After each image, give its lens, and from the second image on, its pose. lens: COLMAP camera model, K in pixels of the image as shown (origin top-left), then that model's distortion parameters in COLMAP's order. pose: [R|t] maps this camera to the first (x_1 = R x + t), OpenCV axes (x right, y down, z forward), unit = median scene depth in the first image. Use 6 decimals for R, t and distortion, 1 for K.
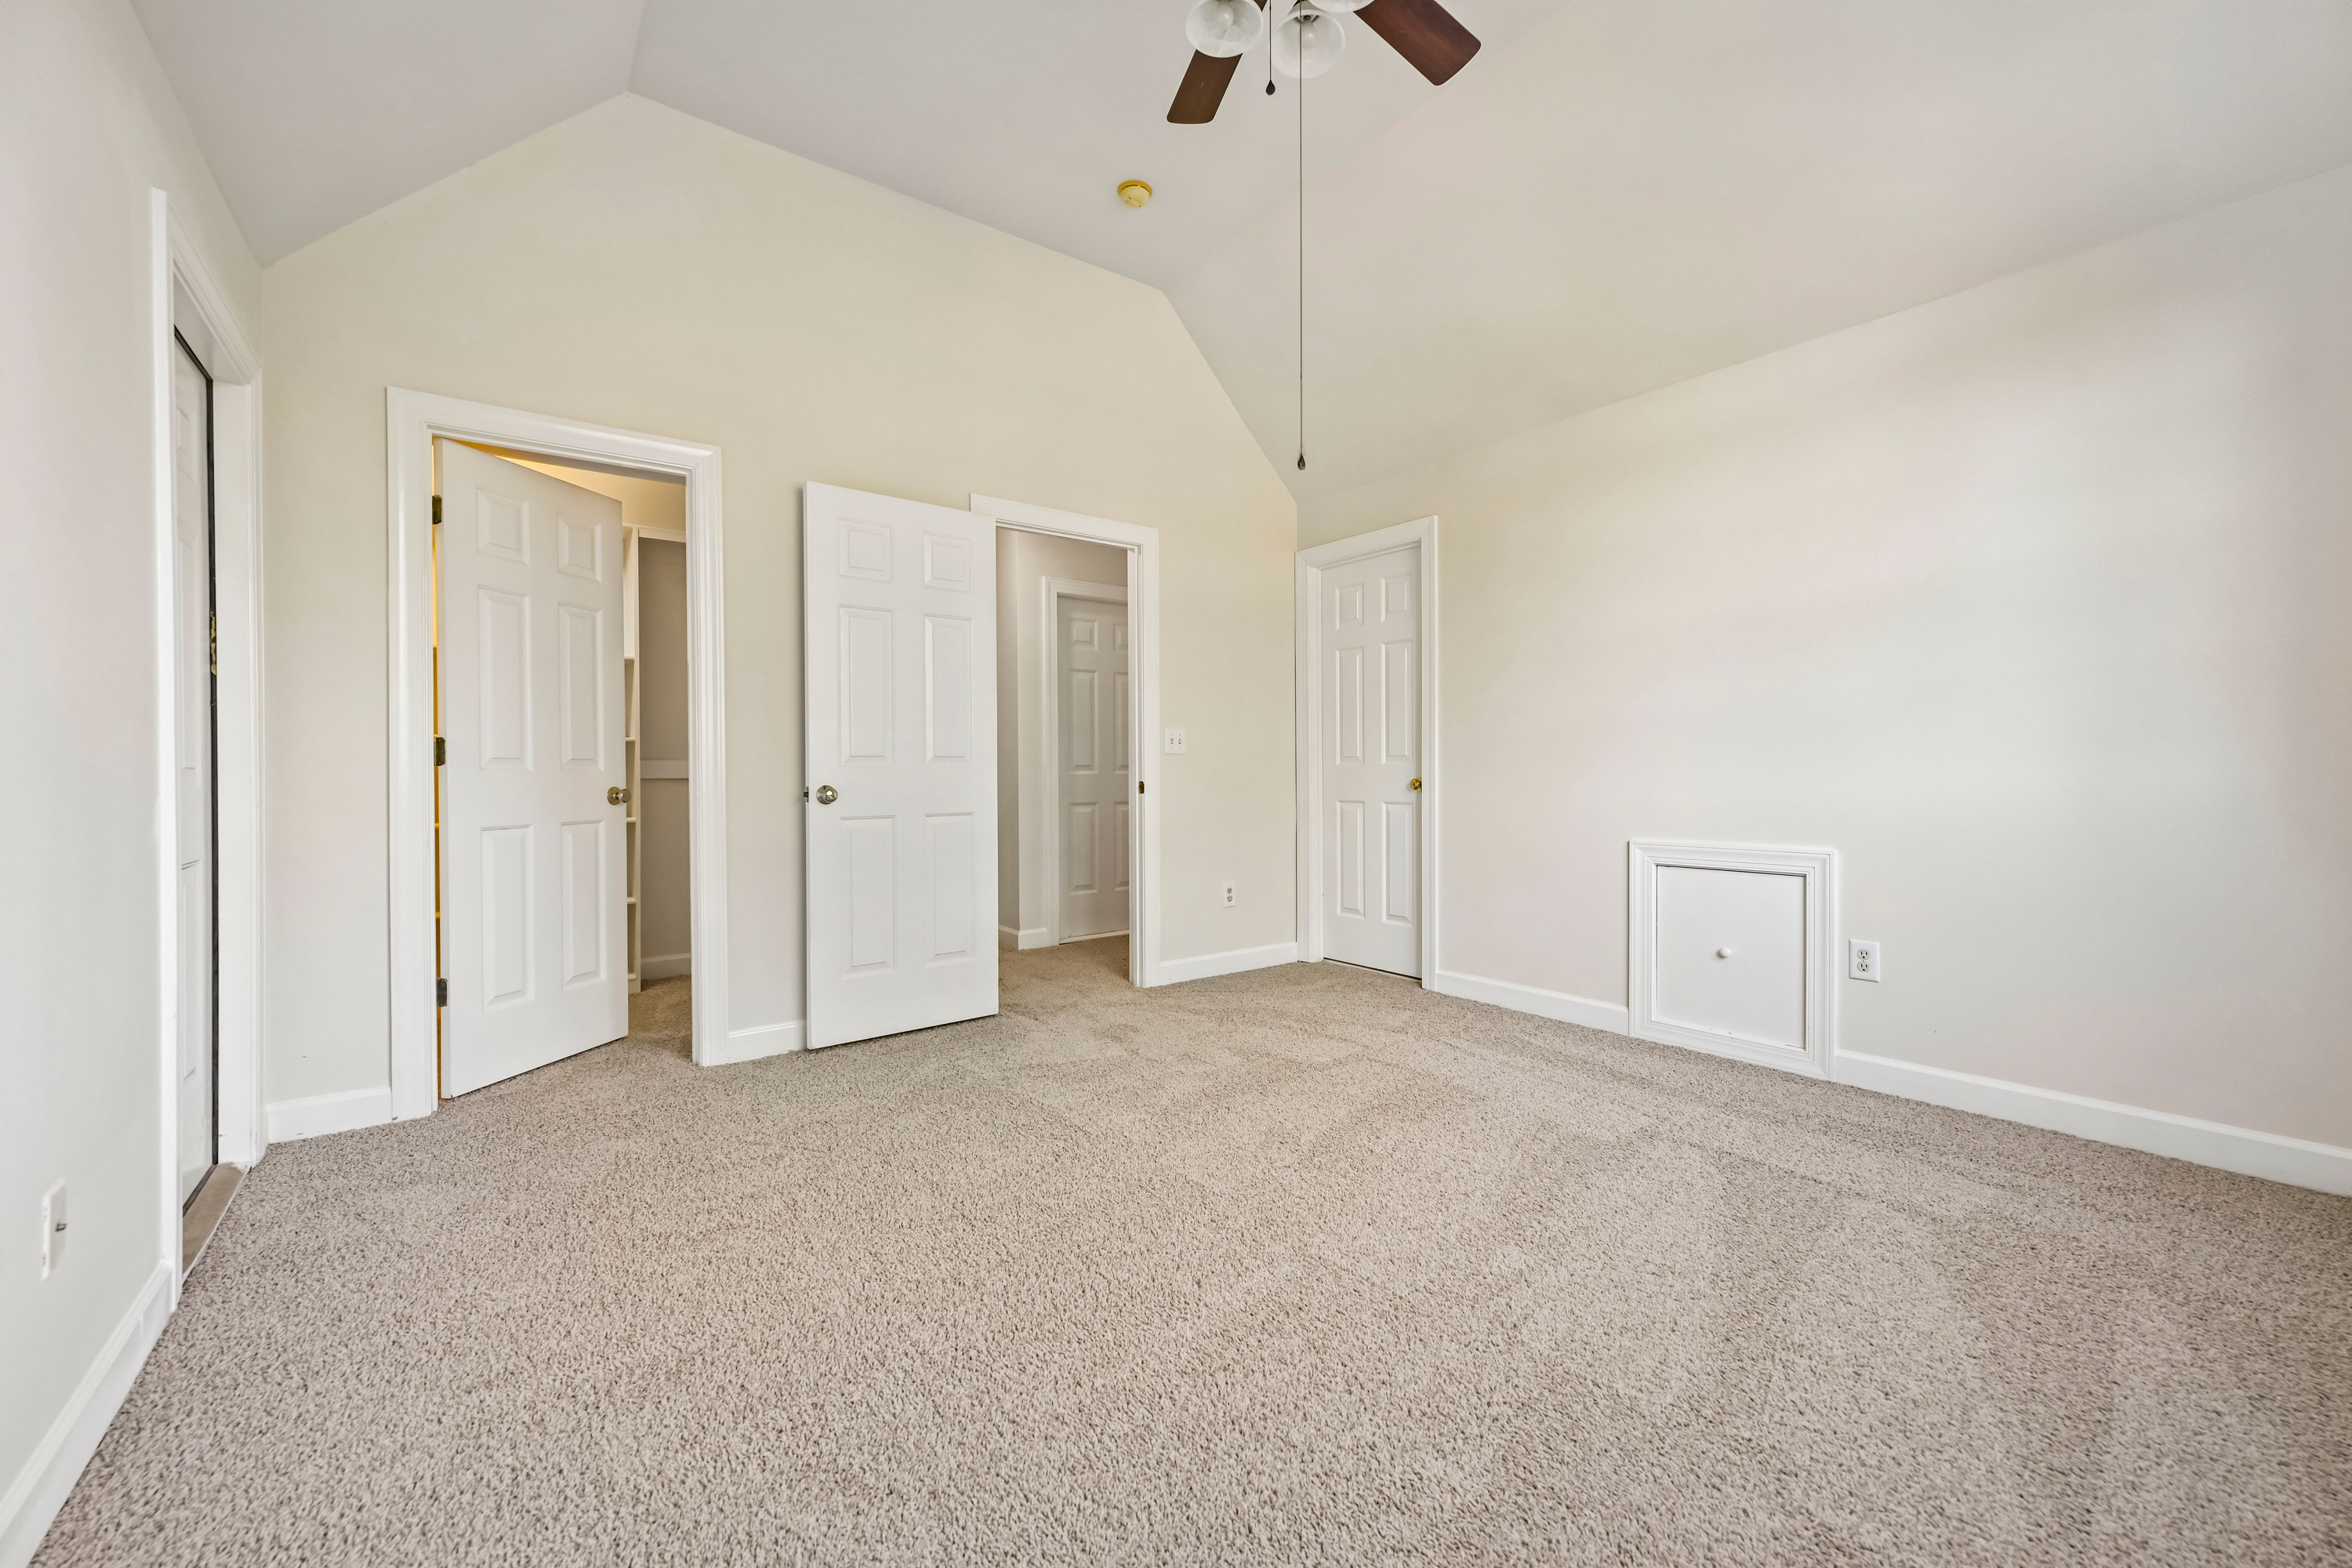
lens RADIAL K [[931.9, 0, 1176.3], [0, 931.9, 779.5], [0, 0, 1]] dist [-0.004337, 0.000373]
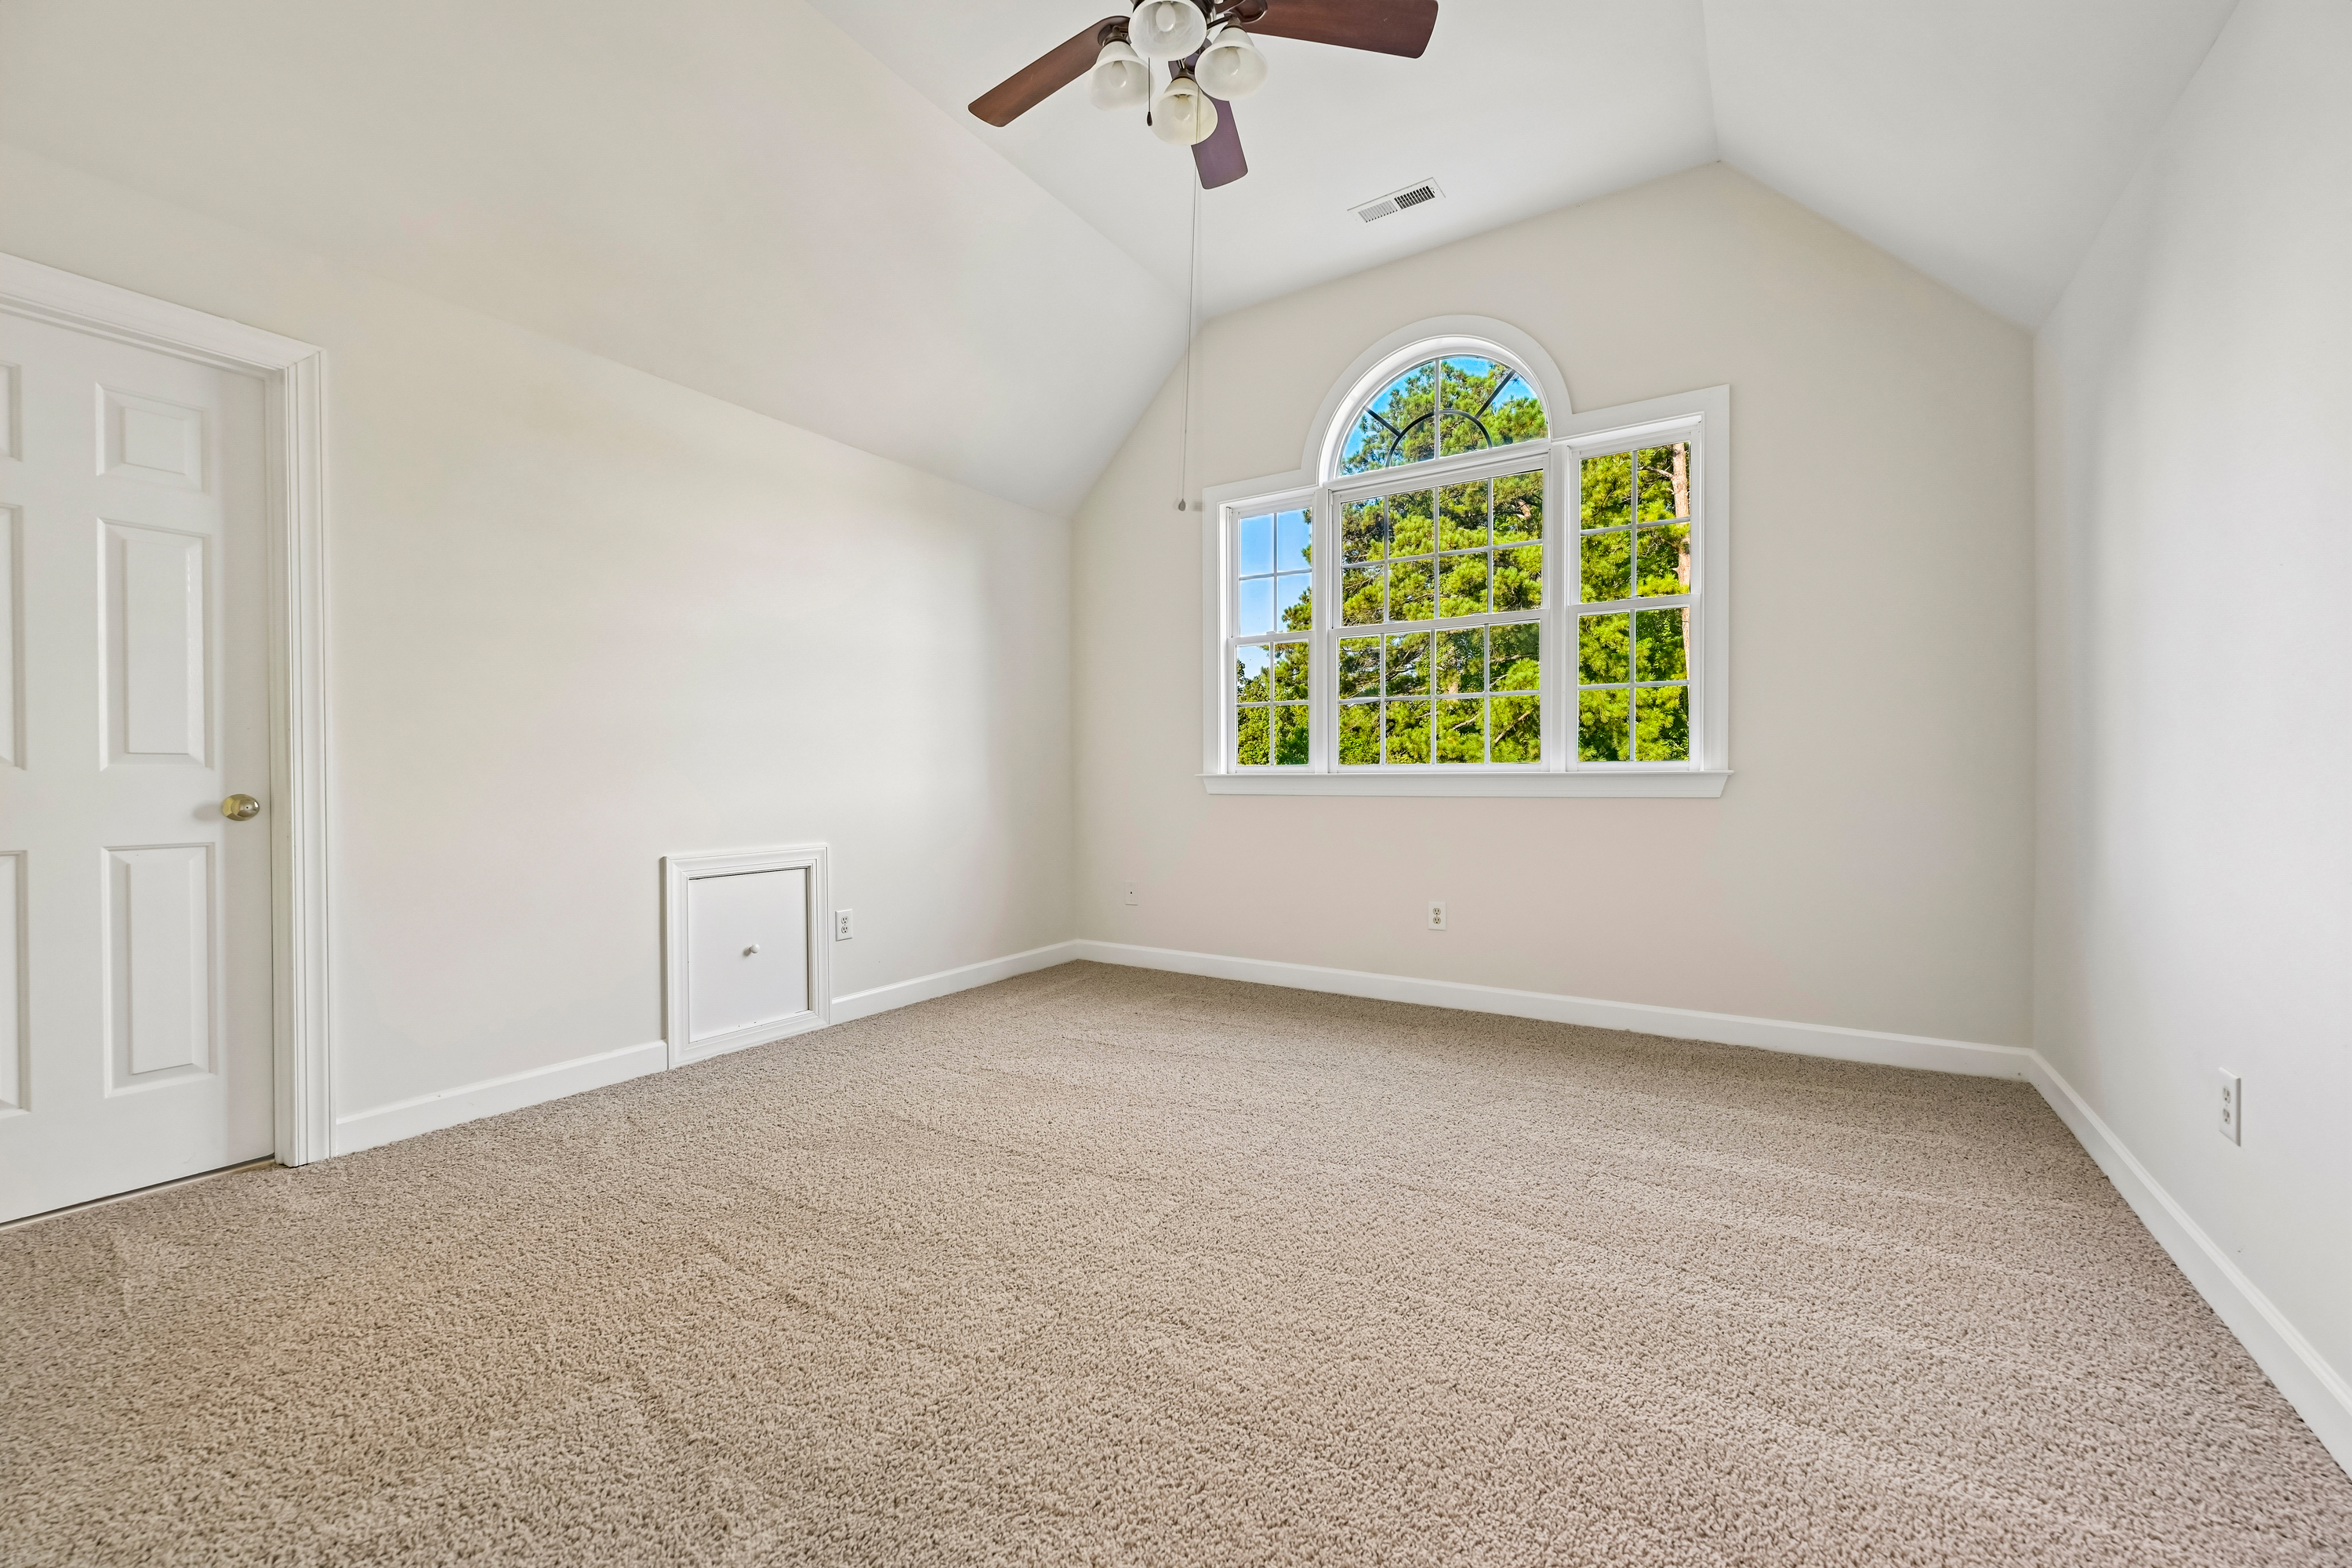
lens RADIAL K [[931.9, 0, 1175.8], [0, 931.9, 780.0], [0, 0, 1]] dist [-0.004337, 0.000373]
pose [[-0.341166, 0.004450, 0.939992, -0.558288], [0.016409, 0.999865, 0.001222, -0.003442], [-0.939860, 0.015841, -0.341193, 0.848509]]
